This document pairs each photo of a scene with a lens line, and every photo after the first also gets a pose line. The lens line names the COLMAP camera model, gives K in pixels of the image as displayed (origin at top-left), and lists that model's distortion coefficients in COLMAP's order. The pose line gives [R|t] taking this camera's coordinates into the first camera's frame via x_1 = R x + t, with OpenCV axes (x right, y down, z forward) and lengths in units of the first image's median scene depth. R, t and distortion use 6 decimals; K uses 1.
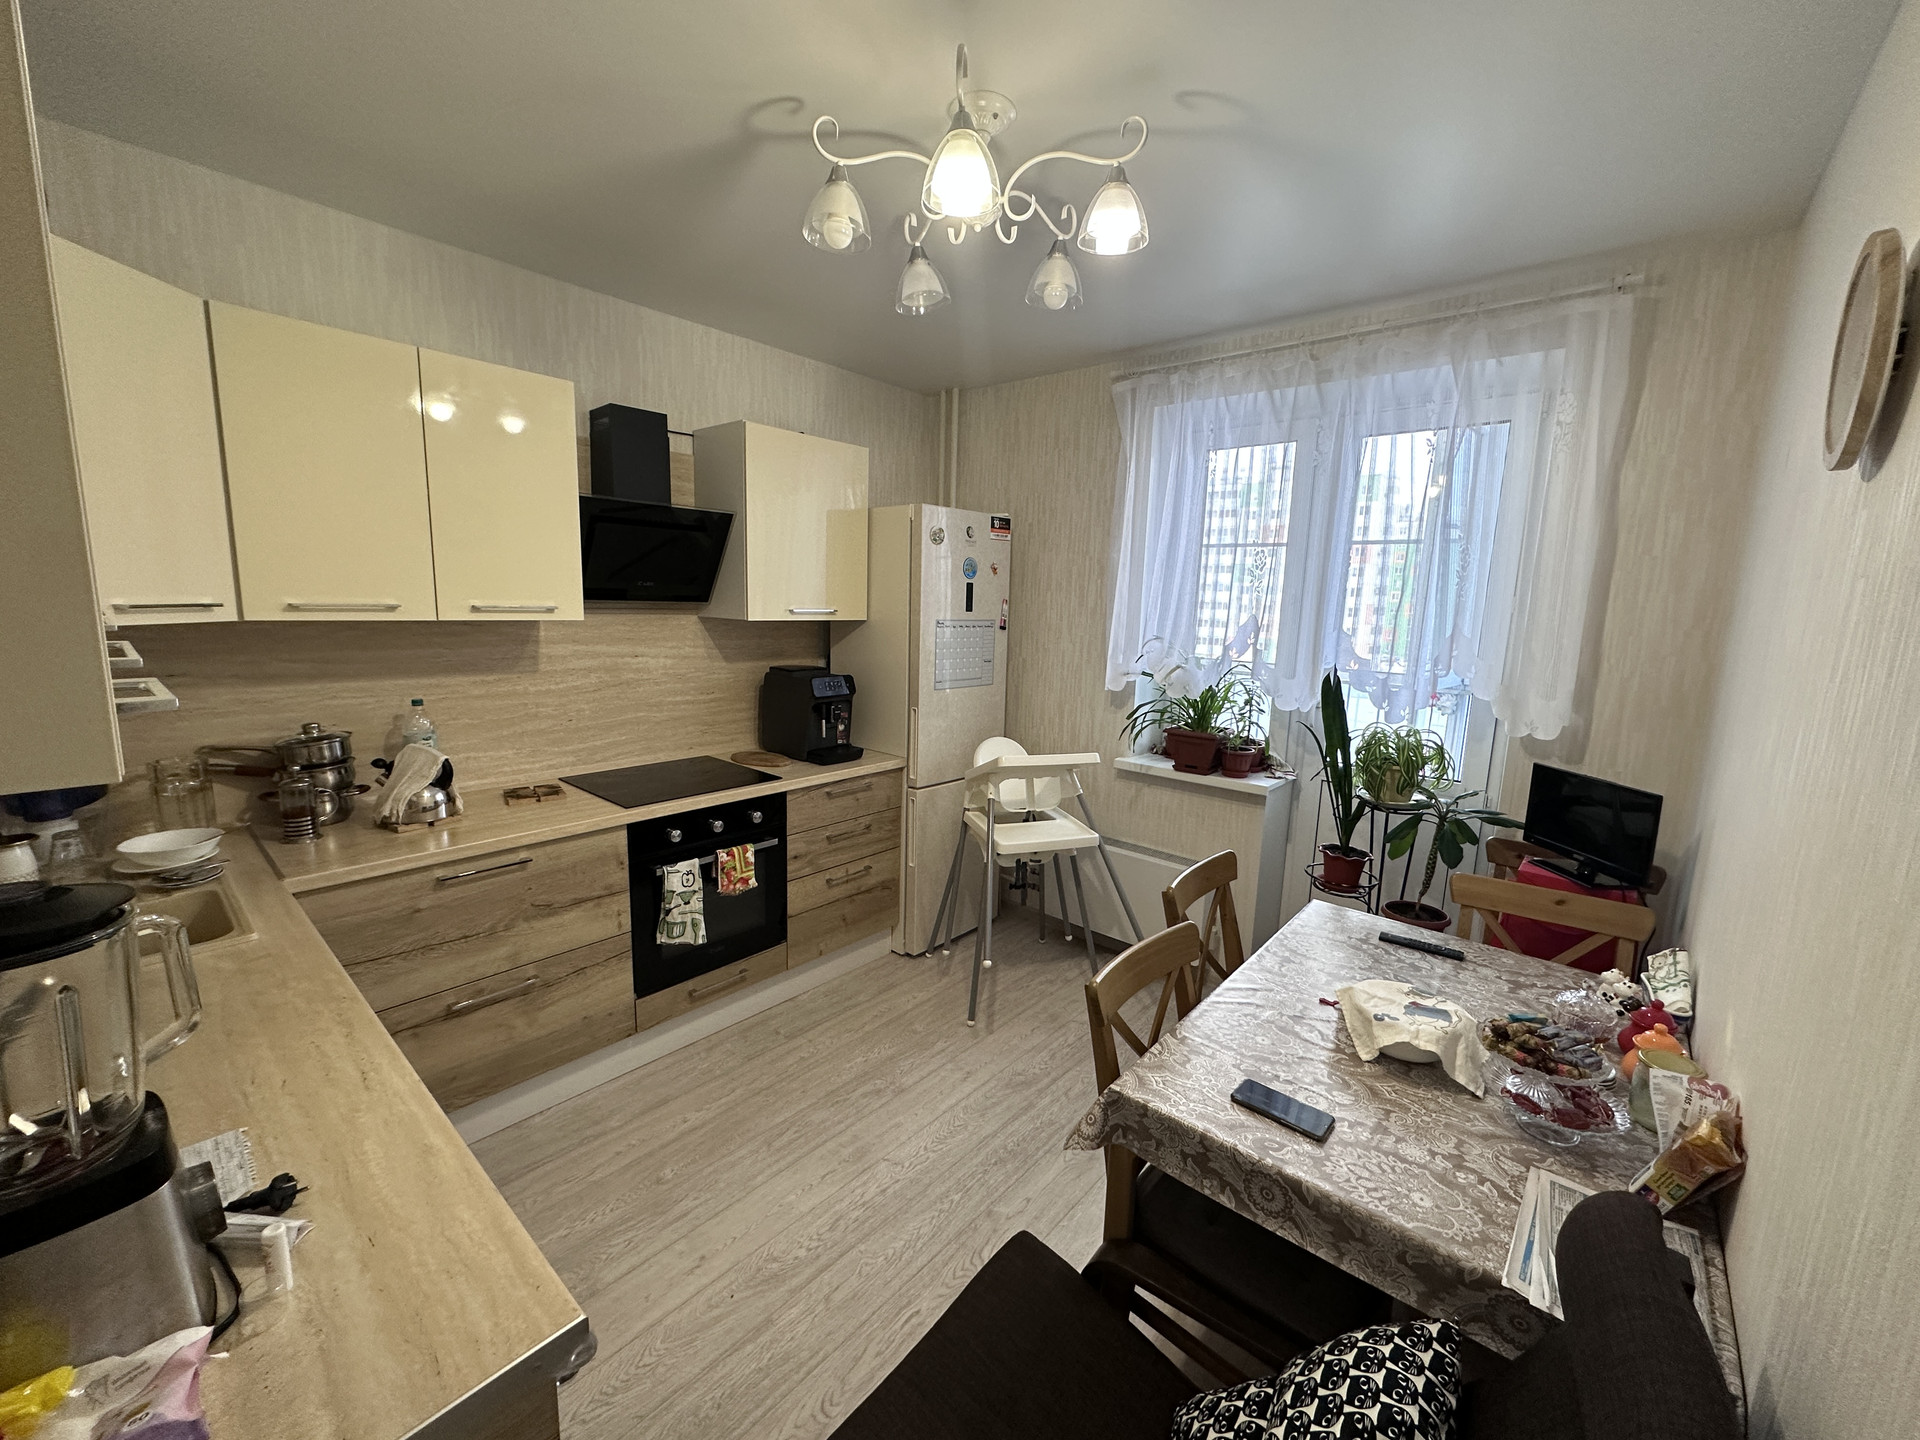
lens RADIAL K [[765.0, 0, 964.0], [0, 765.0, 730.7], [0, 0, 1]] dist [-0.003207, 0.000486]
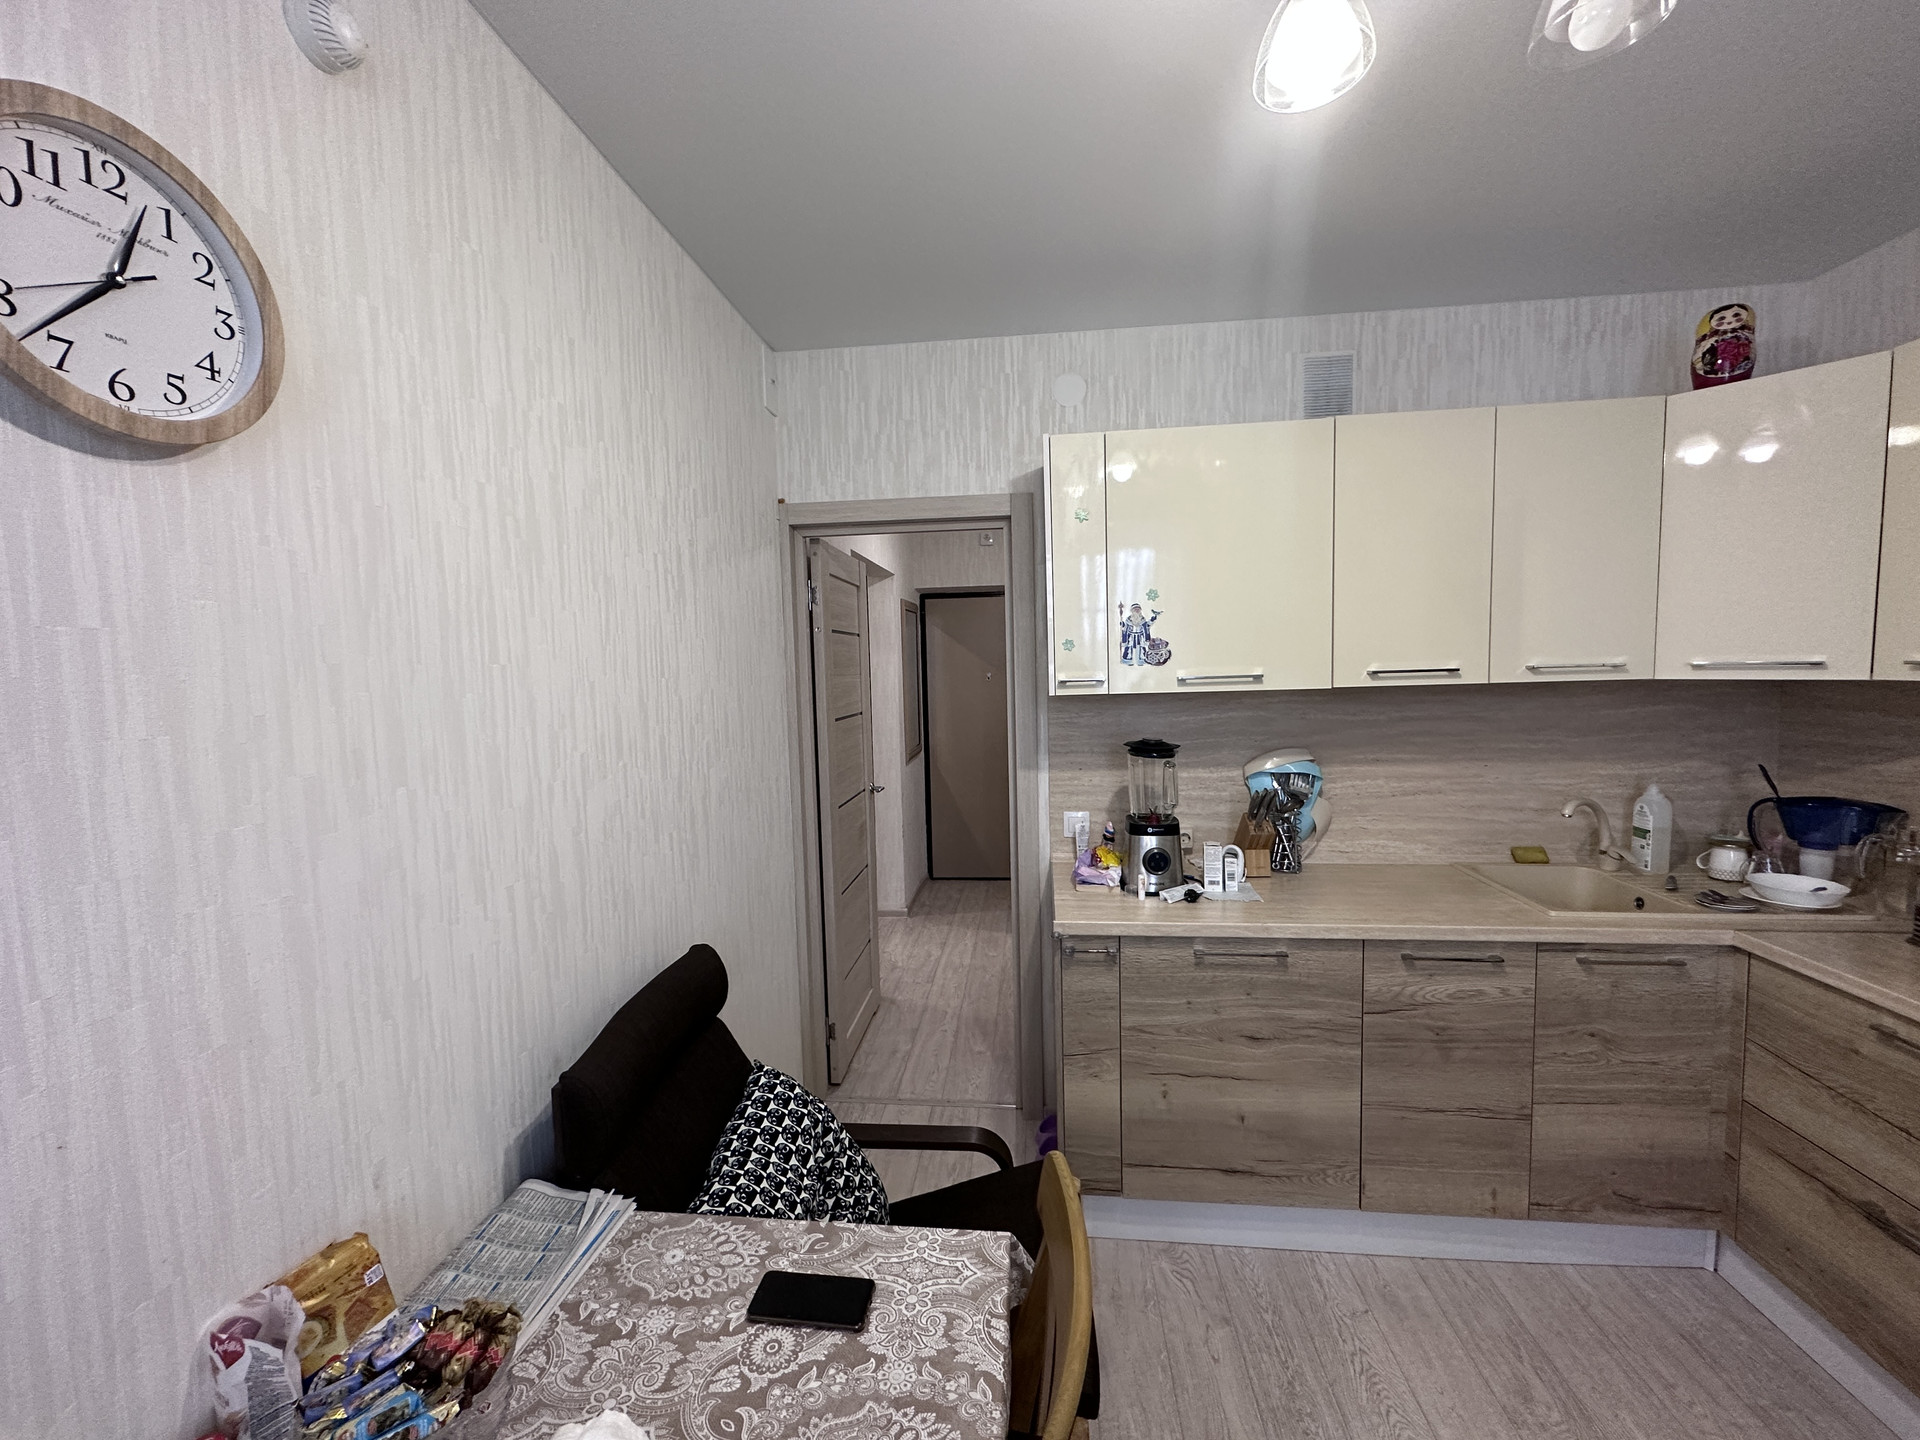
lens RADIAL K [[765.0, 0, 949.9], [0, 765.0, 728.8], [0, 0, 1]] dist [-0.003207, 0.000486]
pose [[-0.826366, 0.026738, -0.562498, 0.727138], [-0.092169, 0.978980, 0.181942, -0.218123], [0.555539, 0.202195, -0.806532, 1.598453]]
